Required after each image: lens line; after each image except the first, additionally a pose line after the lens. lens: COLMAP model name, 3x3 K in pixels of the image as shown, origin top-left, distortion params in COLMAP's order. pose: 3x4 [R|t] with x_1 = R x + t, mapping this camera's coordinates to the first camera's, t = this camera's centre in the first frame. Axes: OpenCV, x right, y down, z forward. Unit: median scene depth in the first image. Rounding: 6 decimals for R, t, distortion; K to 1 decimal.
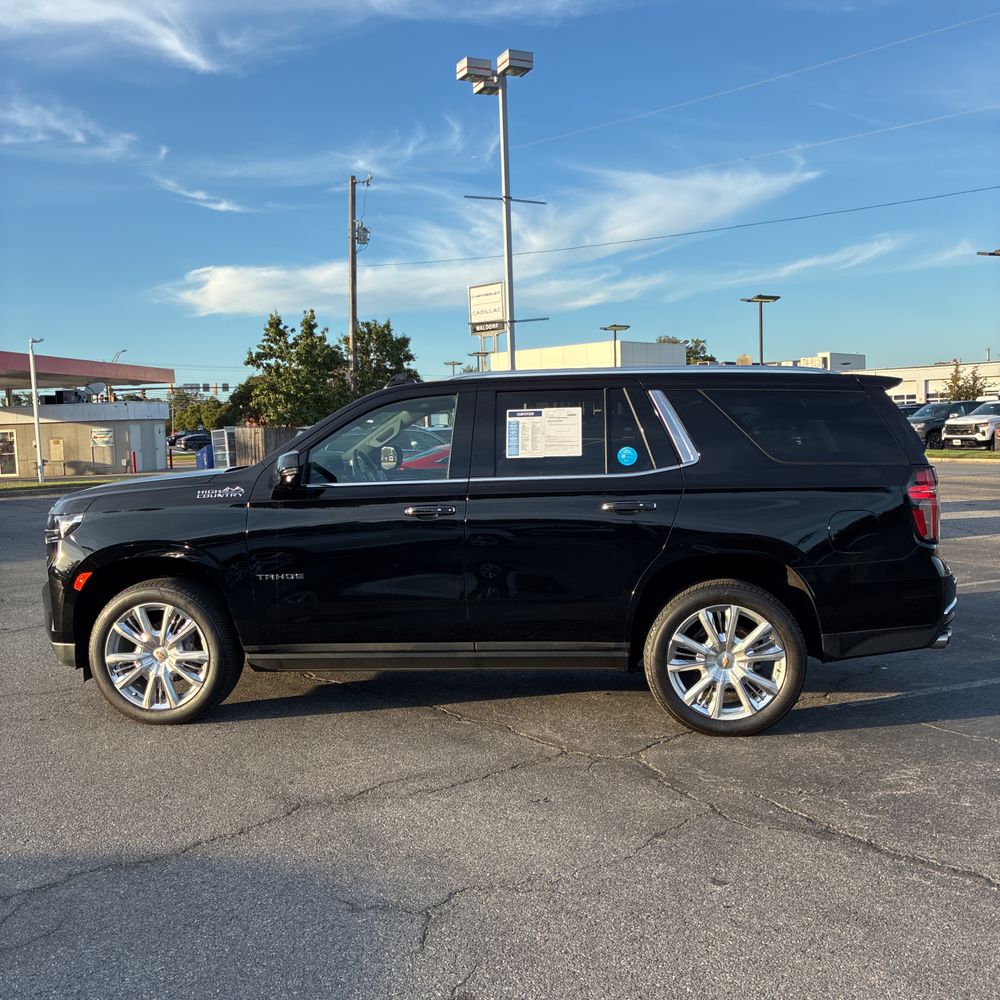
lens RADIAL K [[1006.7, 0, 515.6], [0, 1006.7, 486.5], [0, 0, 1]] dist [0.028525, -0.018795]
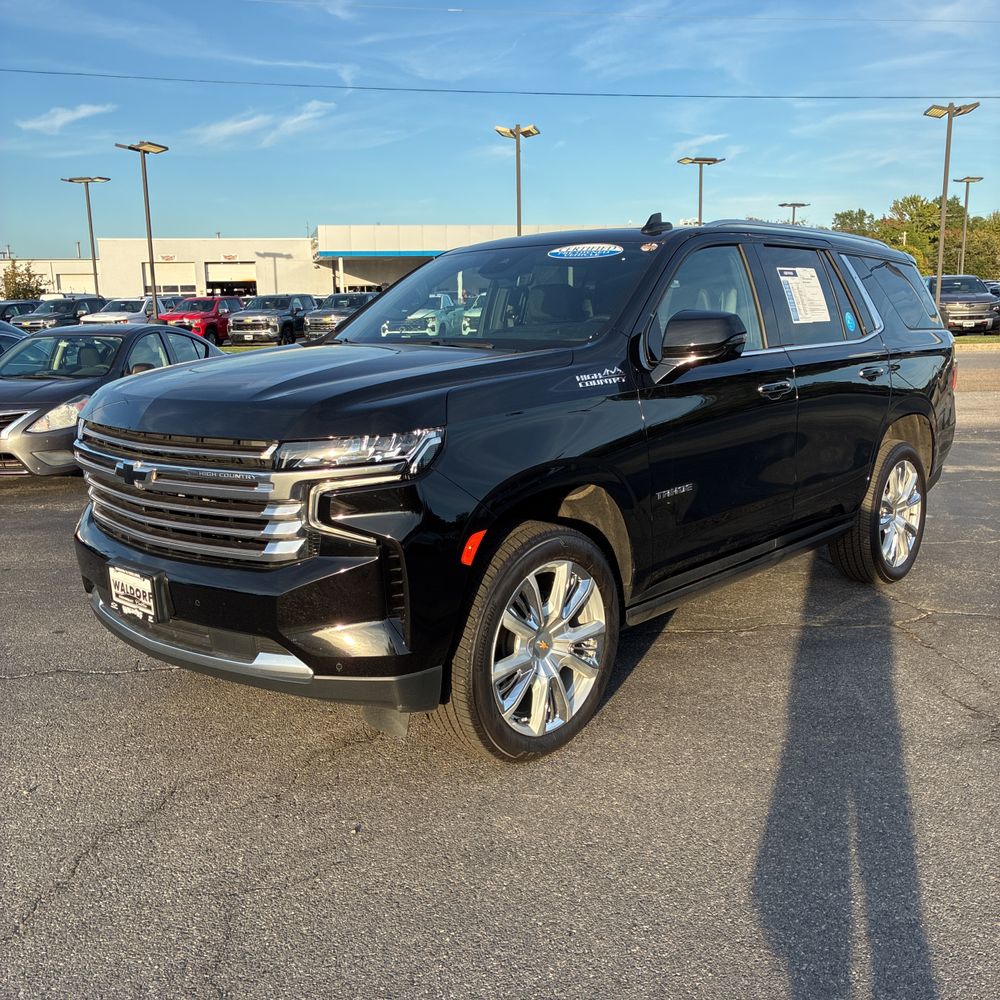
lens RADIAL K [[999.1, 0, 498.5], [0, 999.1, 489.4], [0, 0, 1]] dist [0.038836, -0.006833]
pose [[0.596680, -0.127202, 0.792333, -0.845349], [0.048240, 0.991257, 0.122809, -0.004622], [-0.801028, -0.035055, 0.597600, 0.660257]]
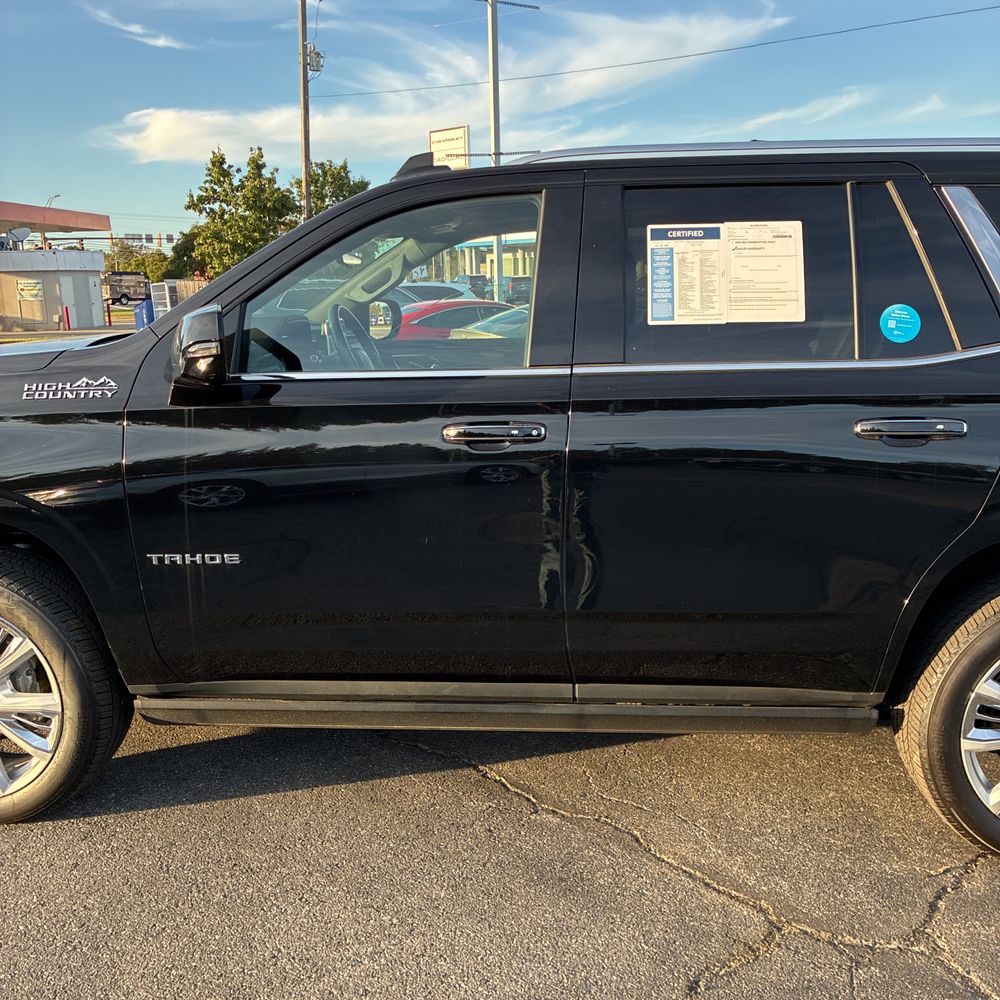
lens RADIAL K [[1010.0, 0, 499.3], [0, 1010.0, 495.3], [0, 0, 1]] dist [0.007544, 0.028035]
pose [[0.999615, 0.005697, 0.027169, -0.092111], [-0.009574, 0.989421, 0.144757, -0.016121], [-0.026057, -0.144962, 0.989094, 0.488121]]
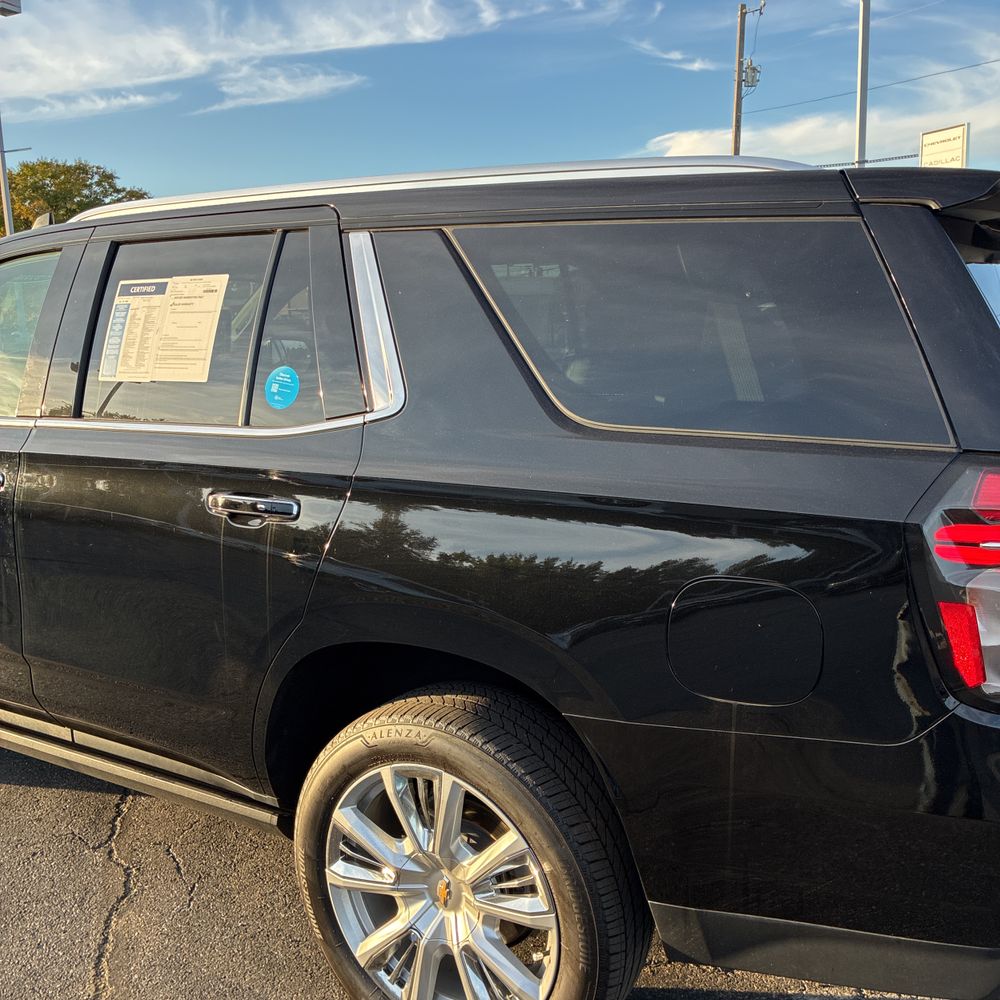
lens RADIAL K [[1025.8, 0, 500.0], [0, 1025.8, 500.0], [0, 0, 1]] dist [0.028549, -0.001616]
pose [[0.899751, 0.083392, -0.428361, 0.375393], [-0.025782, 0.990016, 0.138580, -0.044162], [0.435641, -0.113644, 0.892918, 0.612939]]
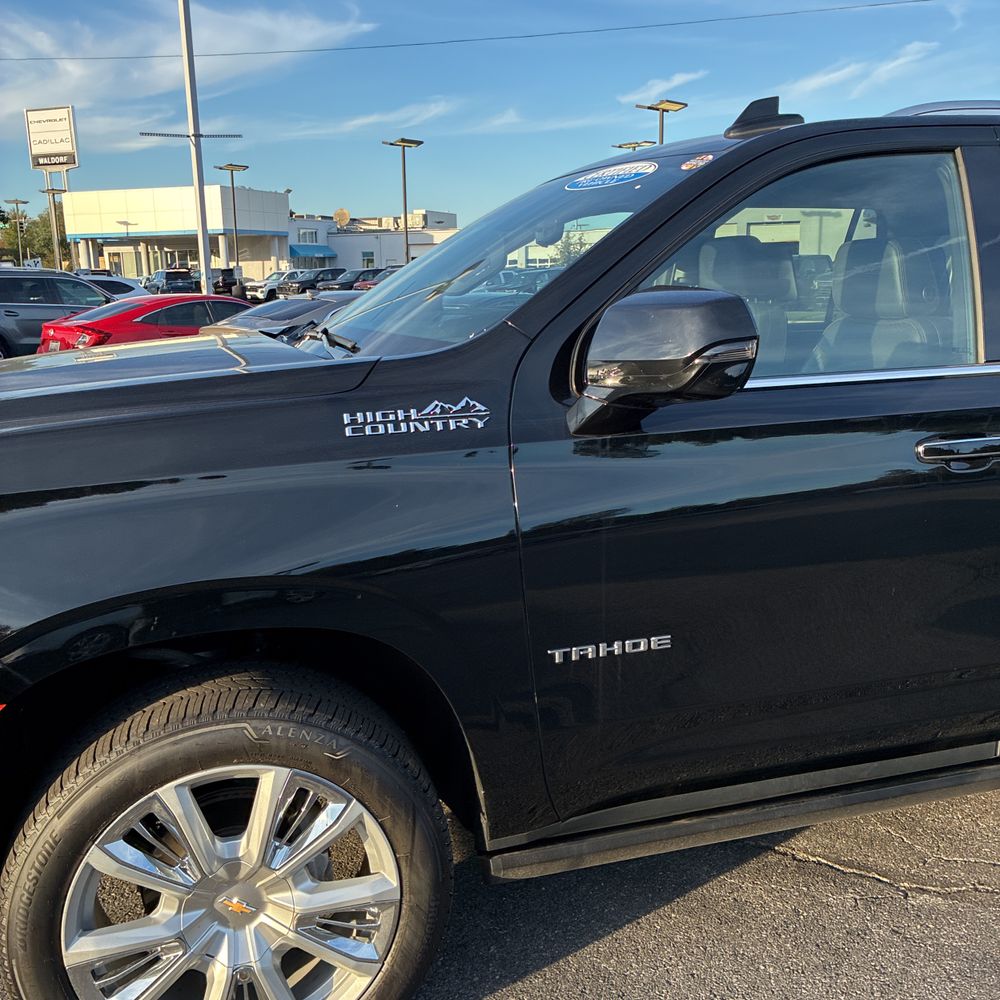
lens RADIAL K [[999.1, 0, 498.5], [0, 999.1, 489.4], [0, 0, 1]] dist [0.038836, -0.006833]
pose [[0.924530, -0.064076, 0.375684, -0.389797], [0.010150, 0.989555, 0.143800, -0.017479], [-0.380974, -0.129135, 0.915523, 0.679940]]
